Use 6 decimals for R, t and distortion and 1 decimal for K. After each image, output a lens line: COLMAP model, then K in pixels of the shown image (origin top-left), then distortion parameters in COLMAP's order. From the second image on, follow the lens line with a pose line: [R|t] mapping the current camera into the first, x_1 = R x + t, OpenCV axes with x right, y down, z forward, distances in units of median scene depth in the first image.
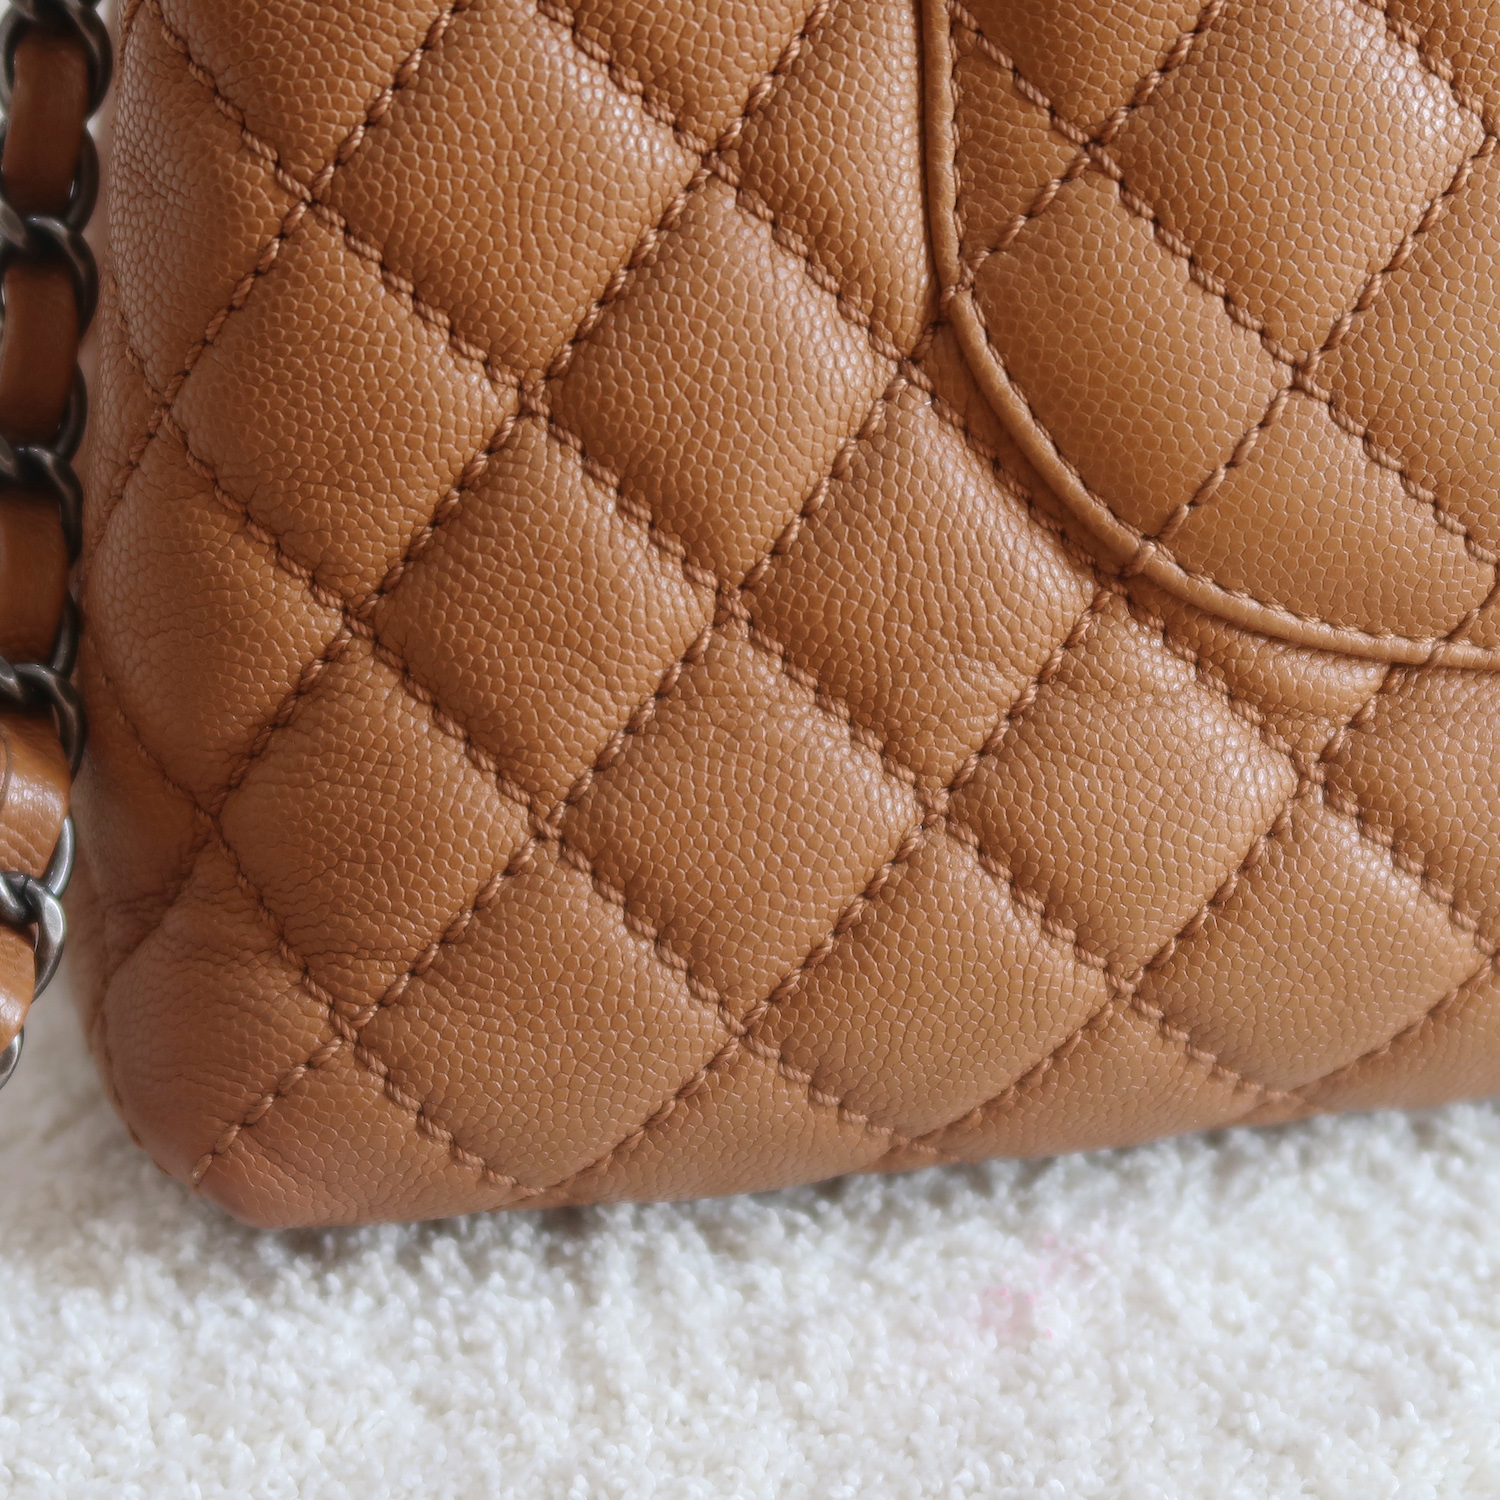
lens RADIAL K [[4290.8, 0, 763.5], [0, 4290.8, 754.3], [0, 0, 1]] dist [-0.030429, 0.000000]
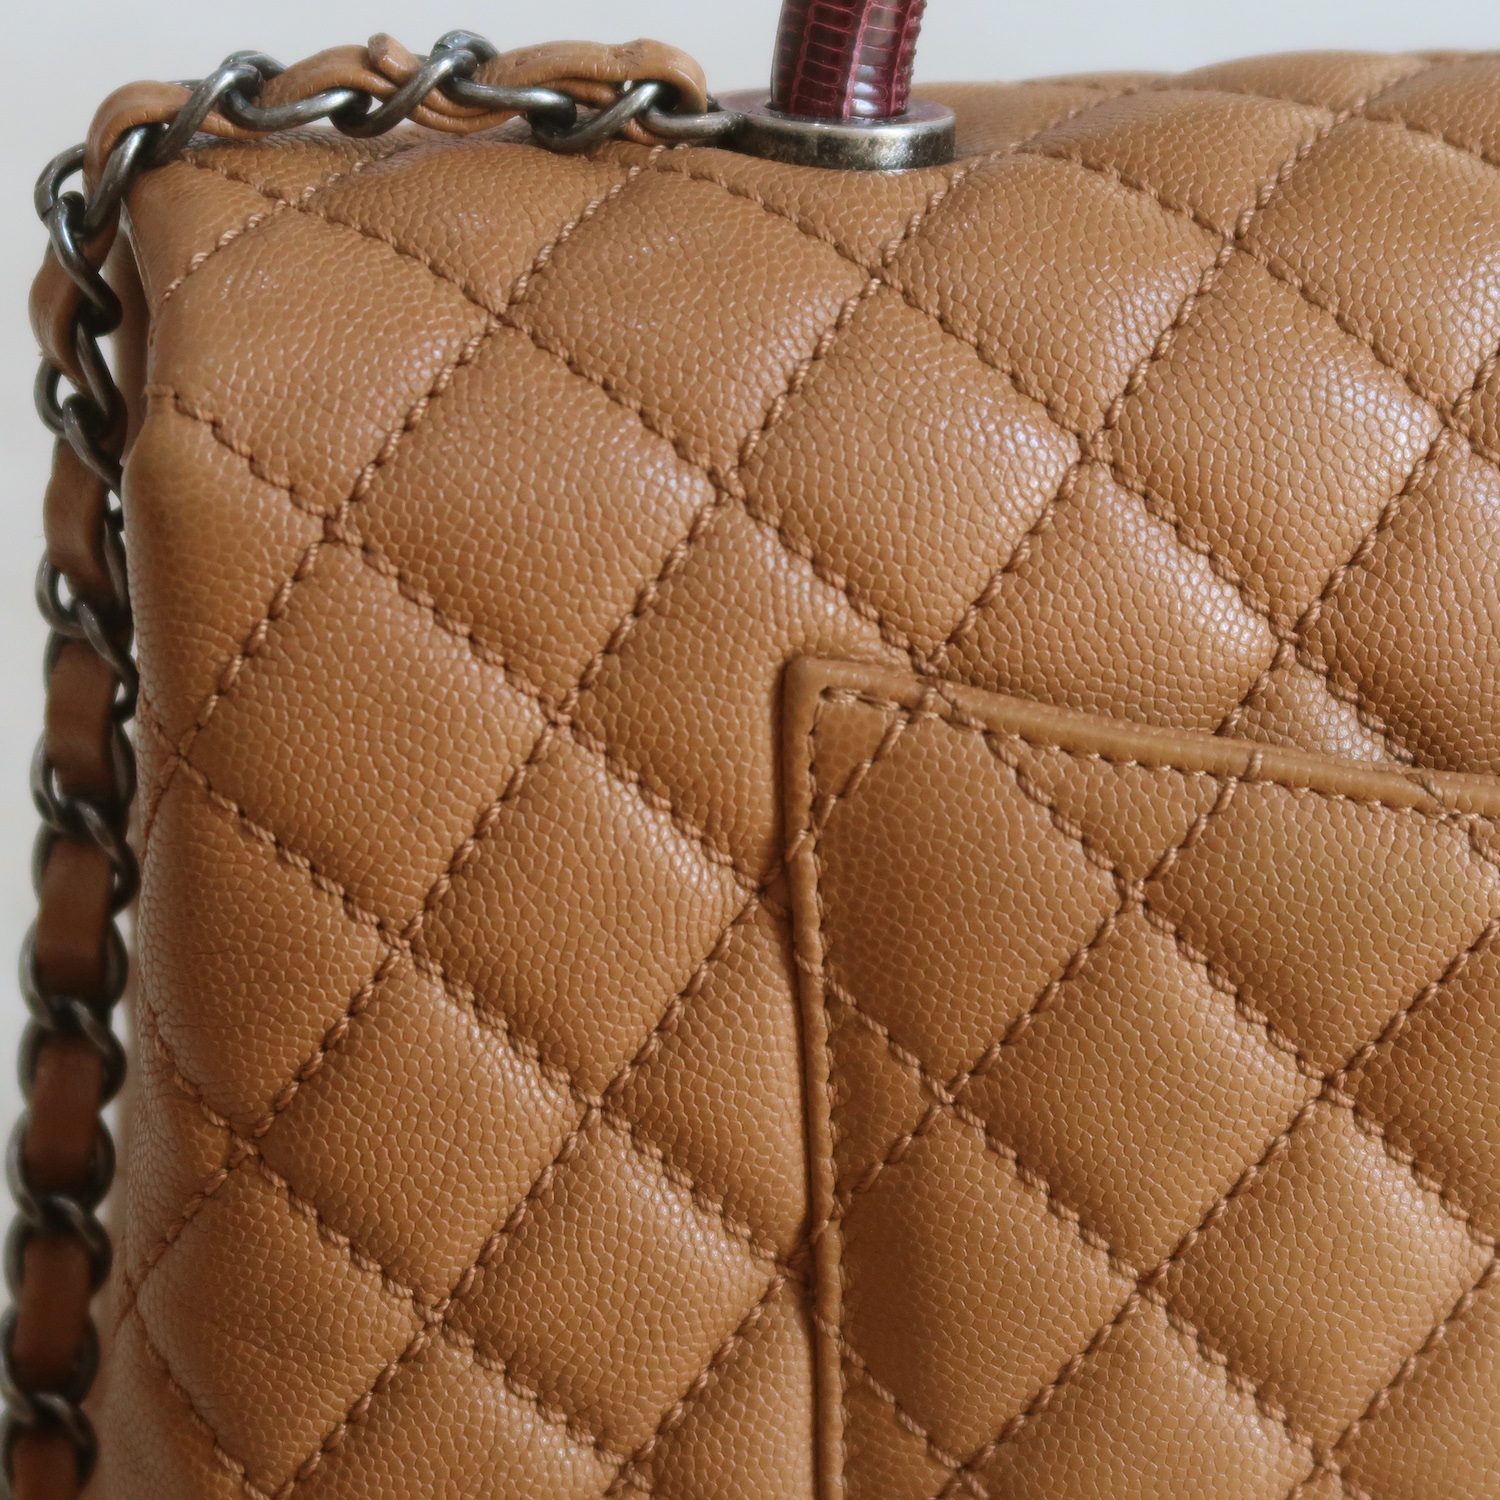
lens RADIAL K [[4290.8, 0, 739.7], [0, 4290.8, 749.0], [0, 0, 1]] dist [-0.030429, 0.000000]
pose [[0.999432, 0.023233, -0.024425, 0.039775], [-0.022030, 0.998583, 0.048441, -0.376246], [0.025515, -0.047875, 0.998527, -0.117882]]
